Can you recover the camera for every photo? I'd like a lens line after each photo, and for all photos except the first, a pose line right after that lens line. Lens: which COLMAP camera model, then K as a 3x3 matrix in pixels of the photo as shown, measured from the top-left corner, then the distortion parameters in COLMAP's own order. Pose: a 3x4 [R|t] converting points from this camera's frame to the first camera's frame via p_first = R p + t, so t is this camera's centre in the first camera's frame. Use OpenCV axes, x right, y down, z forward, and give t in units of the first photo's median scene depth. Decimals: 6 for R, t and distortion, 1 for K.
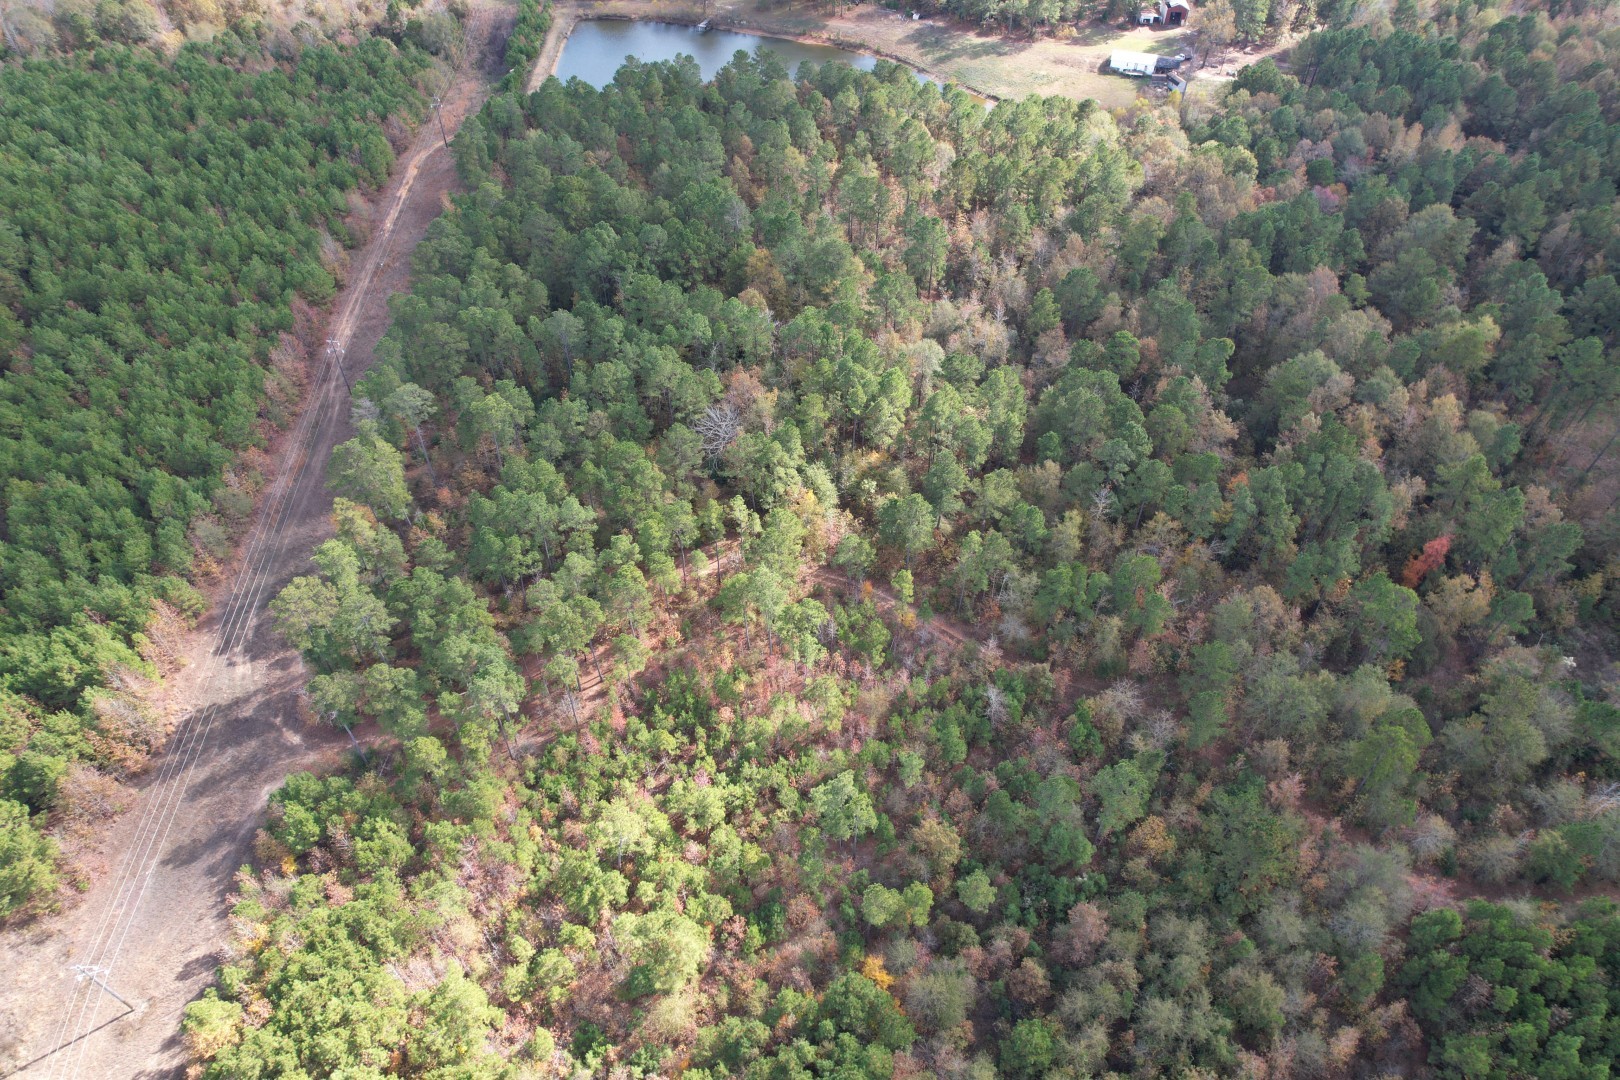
lens RADIAL K [[1013.5, 0, 810.0], [0, 1013.5, 540.0], [0, 0, 1]] dist [-0.069761, 0.056641]
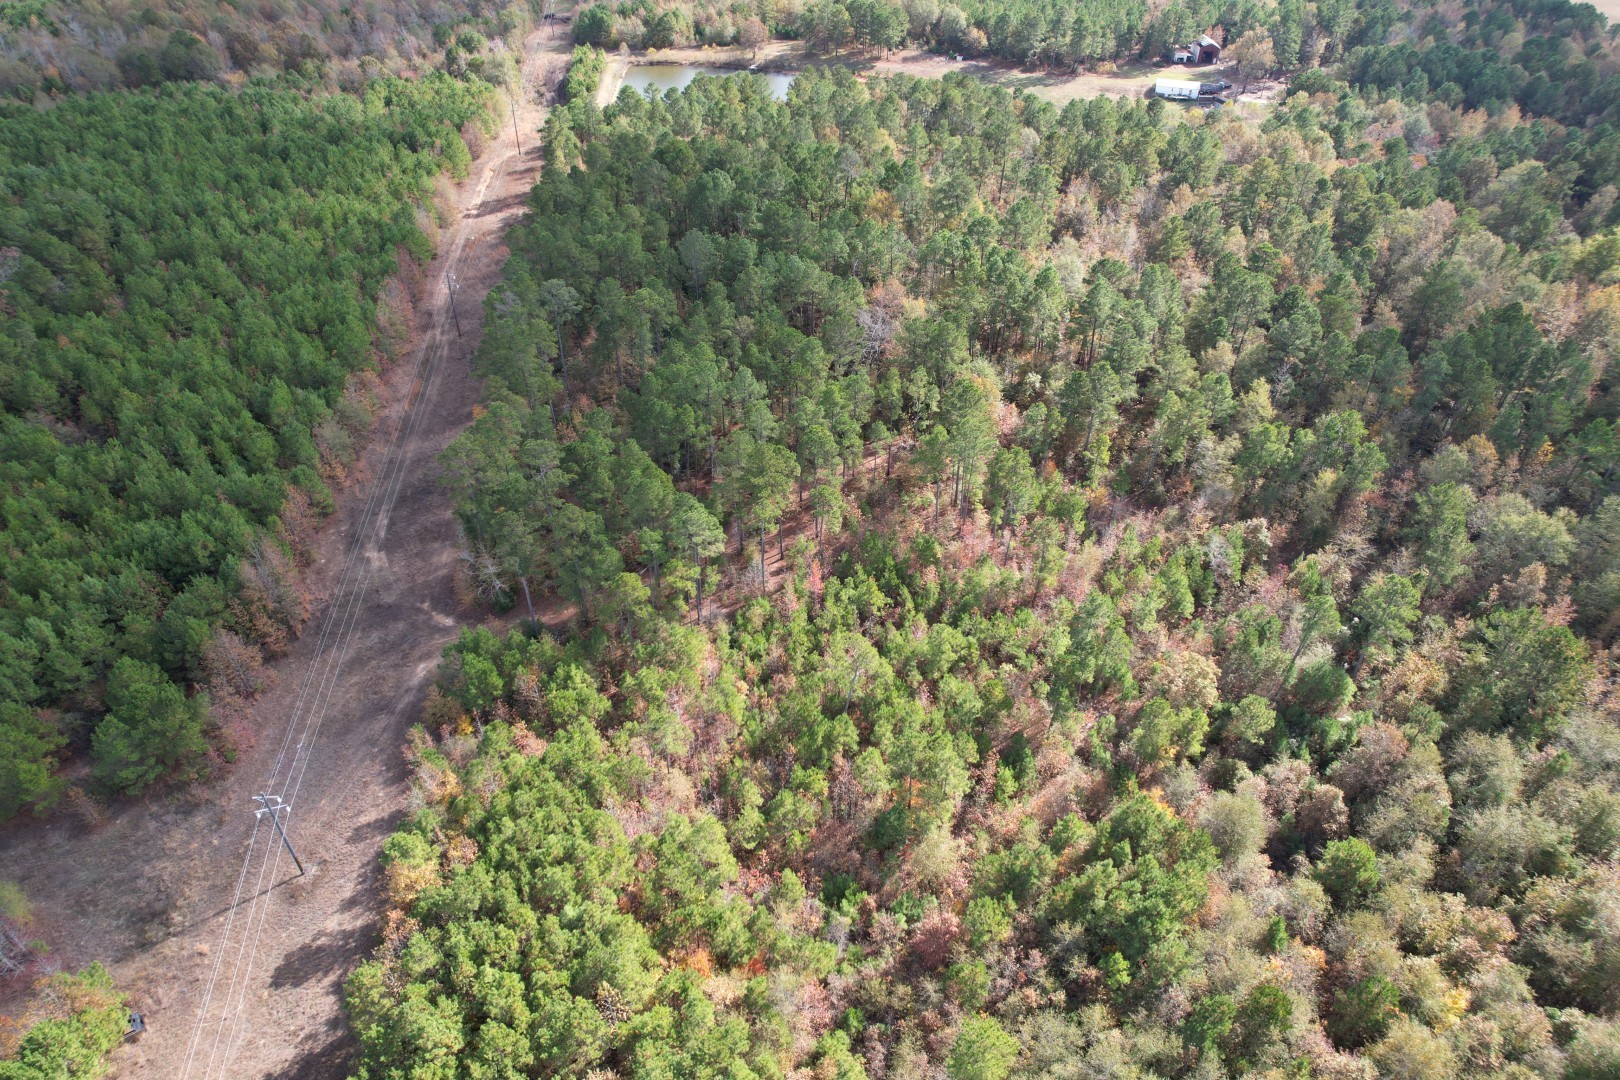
lens RADIAL K [[1013.5, 0, 810.0], [0, 1013.5, 540.0], [0, 0, 1]] dist [-0.069761, 0.056641]
pose [[0.999516, -0.015483, 0.026993, -0.233234], [0.018687, 0.992258, -0.122780, 0.269764], [-0.024883, 0.123225, 0.992067, 0.087308]]
